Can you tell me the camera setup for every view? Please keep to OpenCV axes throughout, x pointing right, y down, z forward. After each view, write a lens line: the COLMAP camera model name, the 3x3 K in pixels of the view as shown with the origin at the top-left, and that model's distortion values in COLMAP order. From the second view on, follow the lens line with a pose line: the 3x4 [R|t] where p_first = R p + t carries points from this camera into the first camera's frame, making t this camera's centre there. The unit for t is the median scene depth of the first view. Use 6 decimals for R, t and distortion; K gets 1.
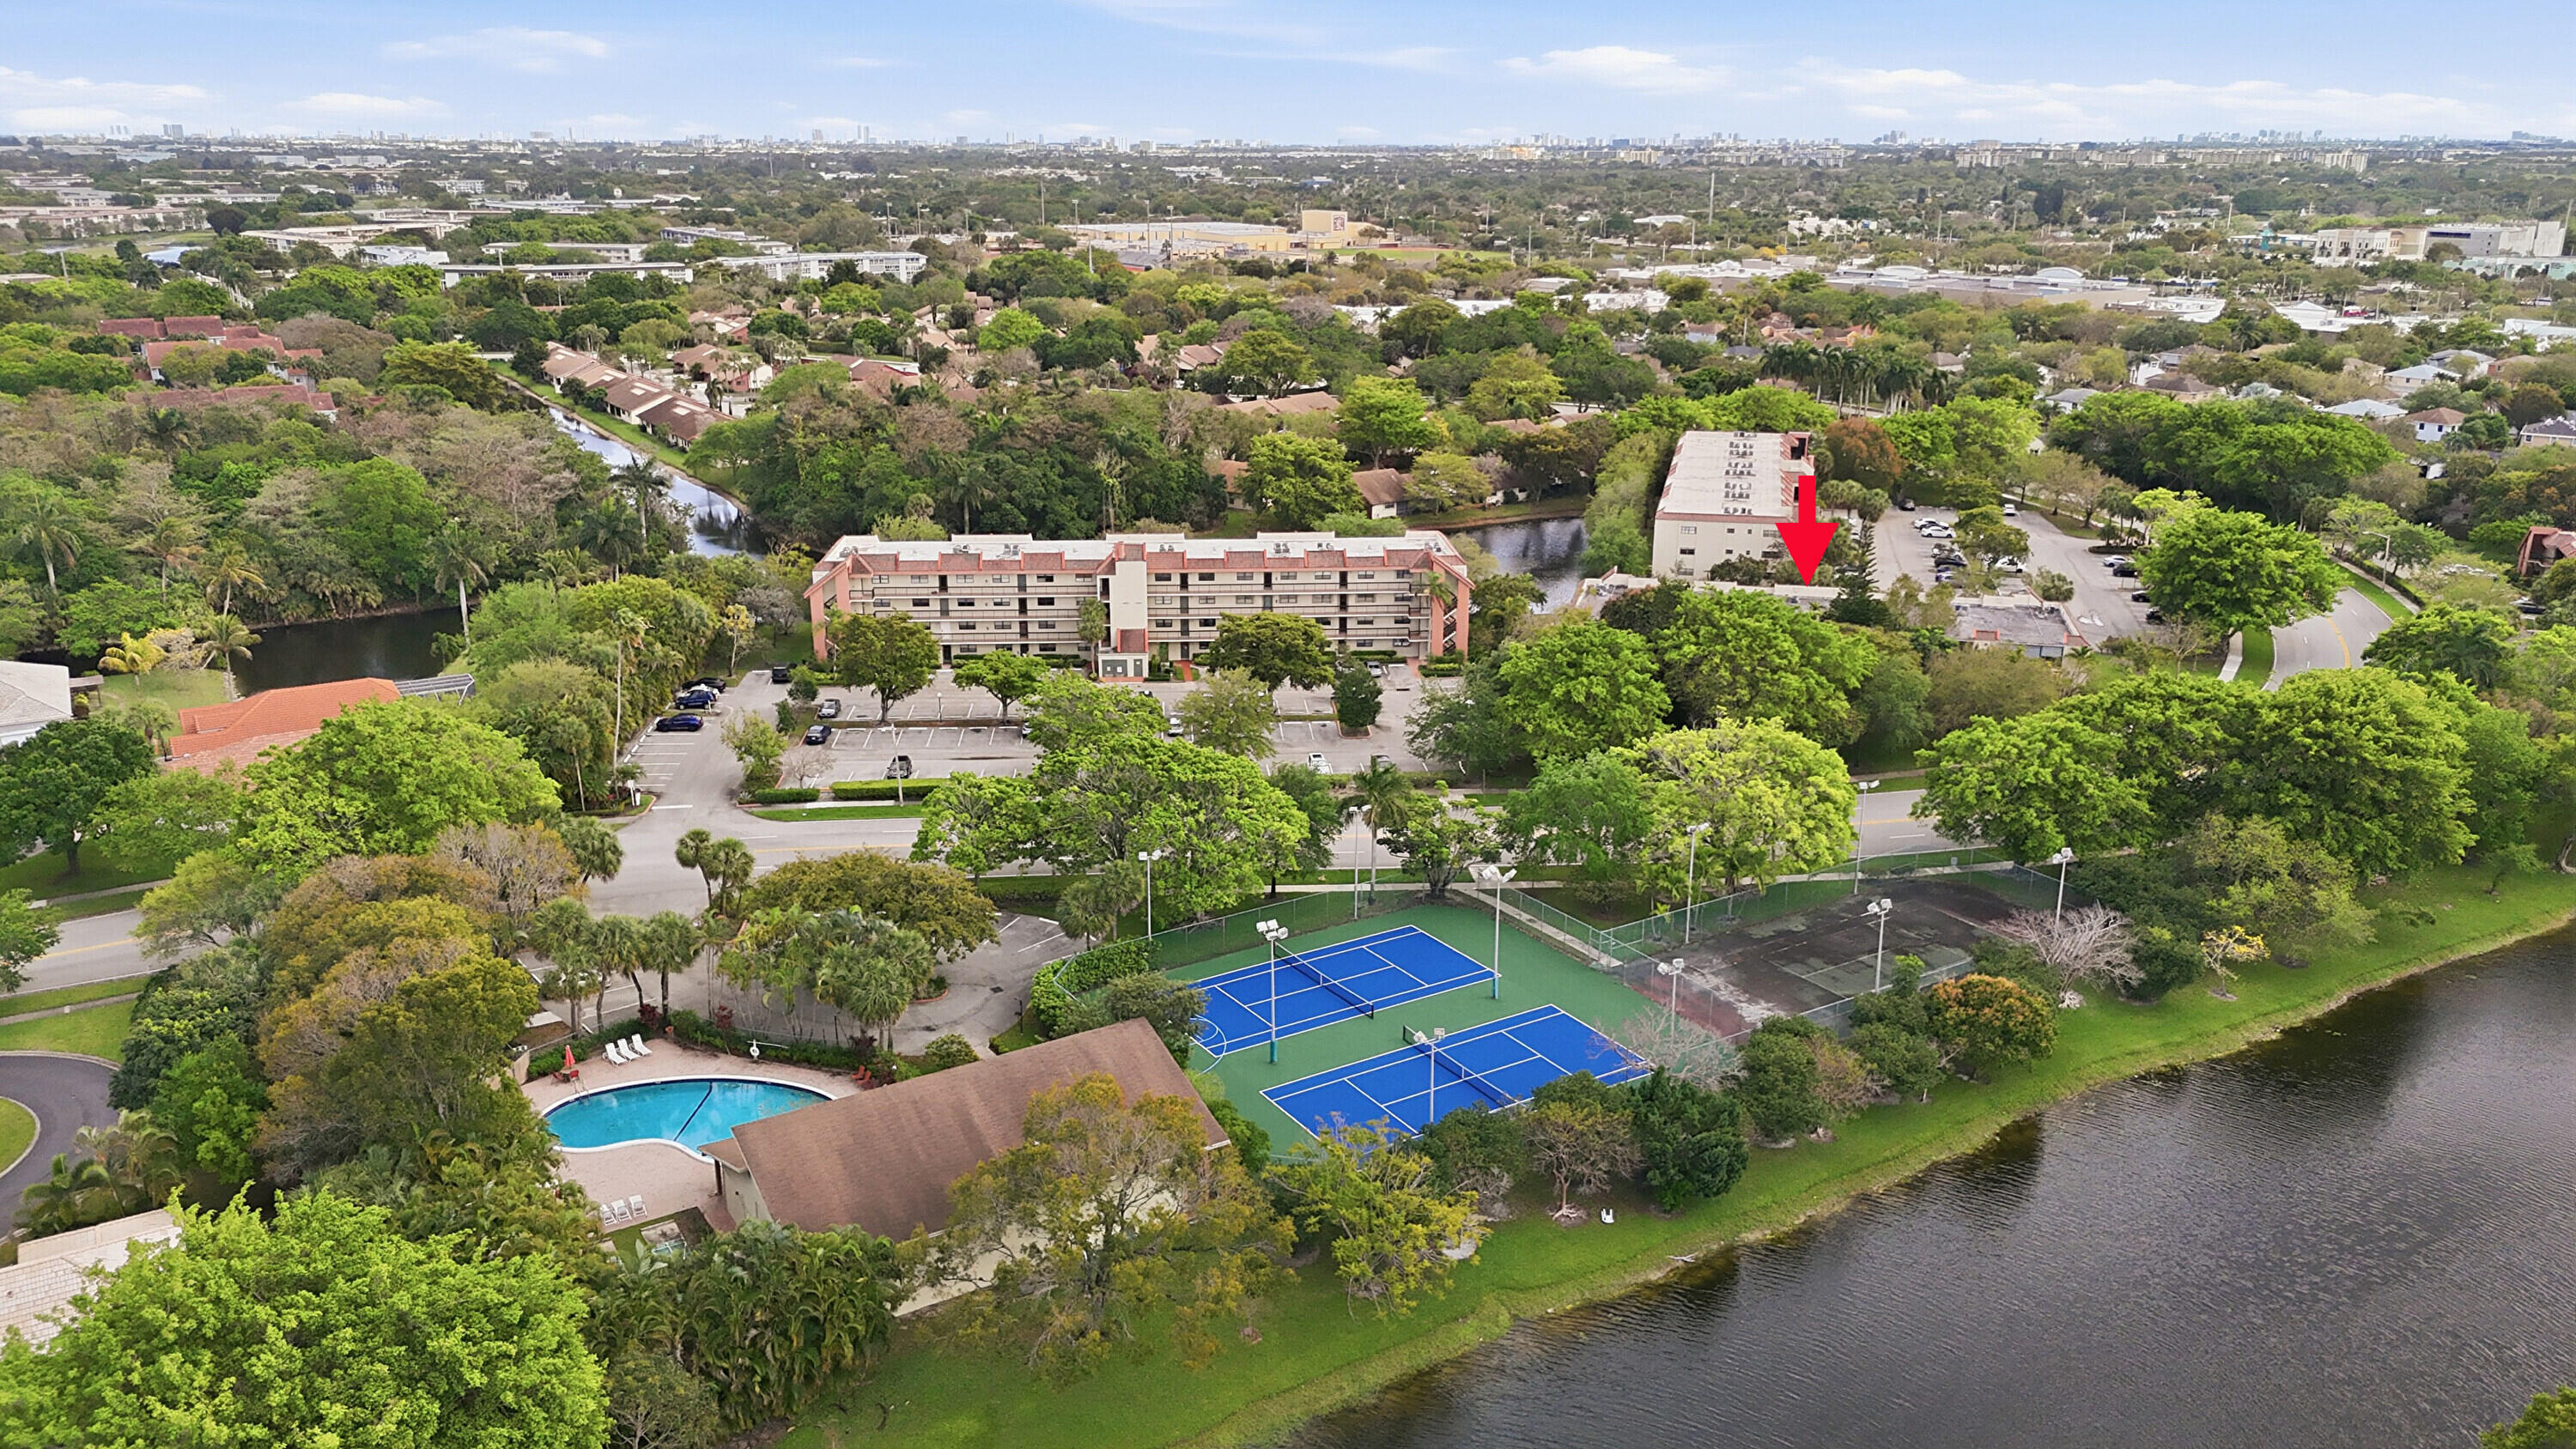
lens RADIAL K [[1907.1, 0, 1288.0], [0, 1907.1, 724.5], [0, 0, 1]] dist [0.078173, -0.072695]
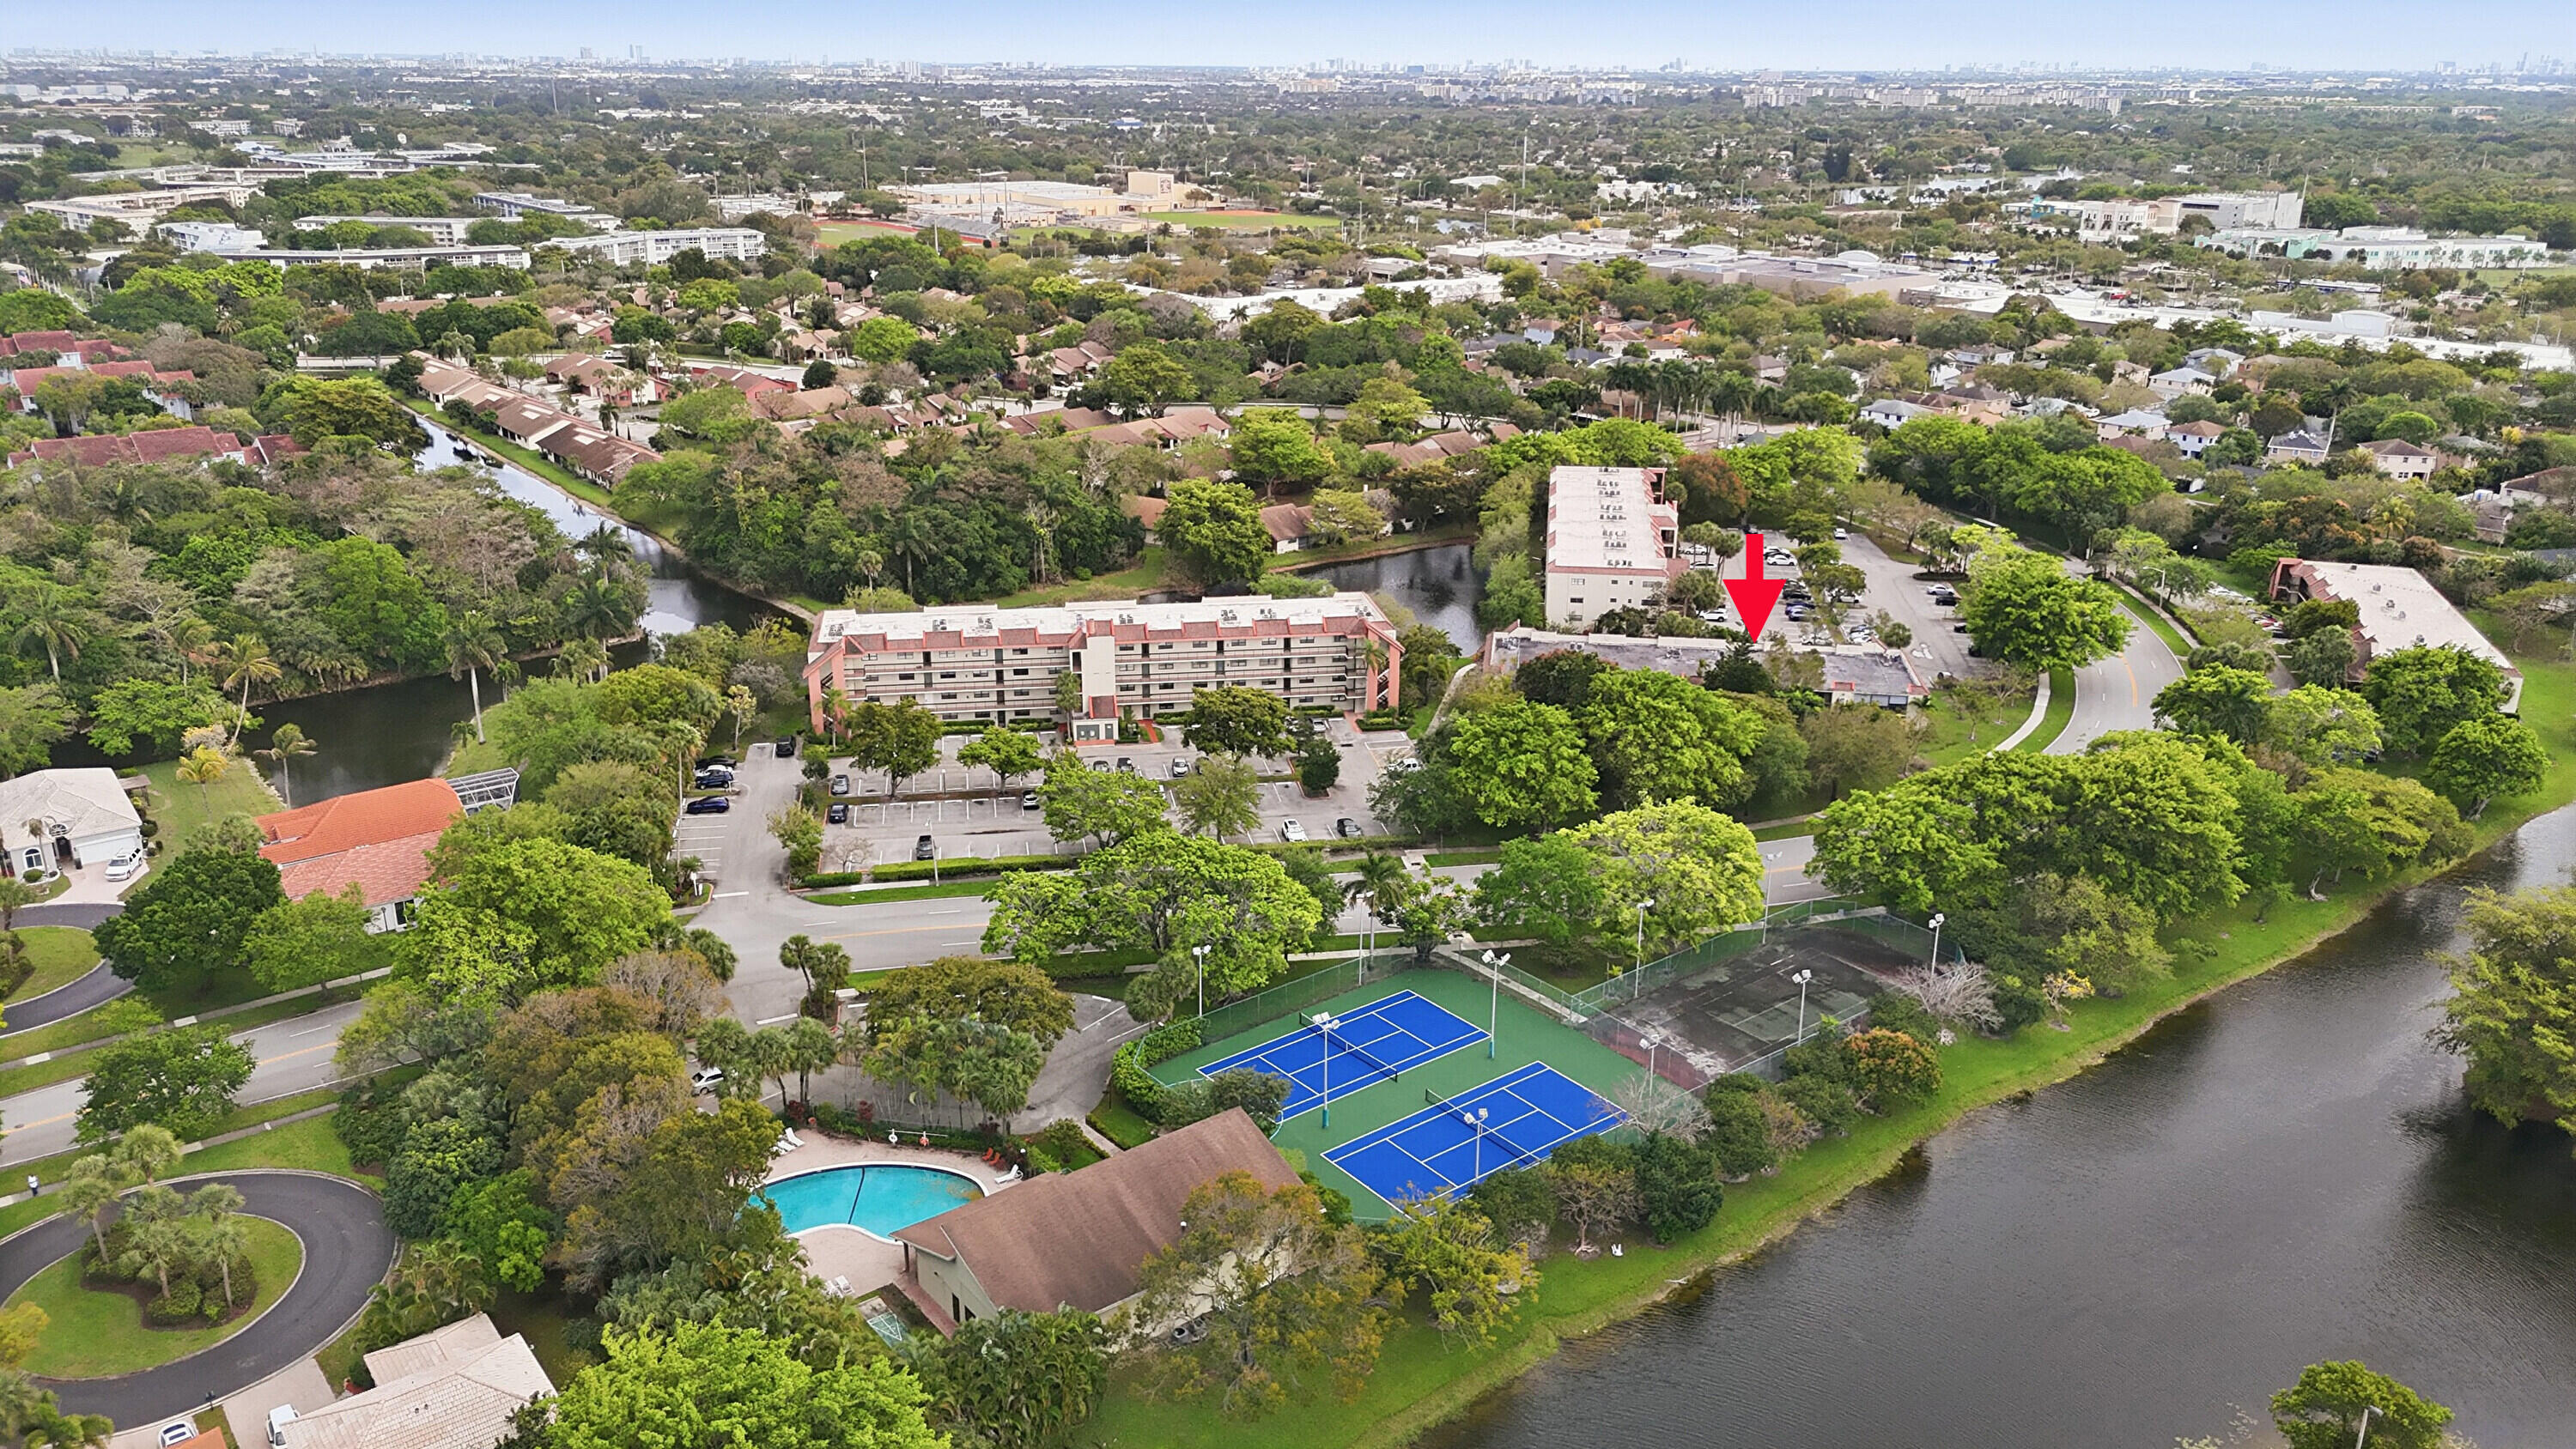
lens RADIAL K [[1907.1, 0, 1288.0], [0, 1907.1, 724.5], [0, 0, 1]] dist [0.078173, -0.072695]
pose [[0.994660, -0.028747, 0.099120, -0.082348], [0.024942, 0.998912, 0.039417, -0.072896], [-0.100145, -0.036735, 0.994294, -0.115128]]
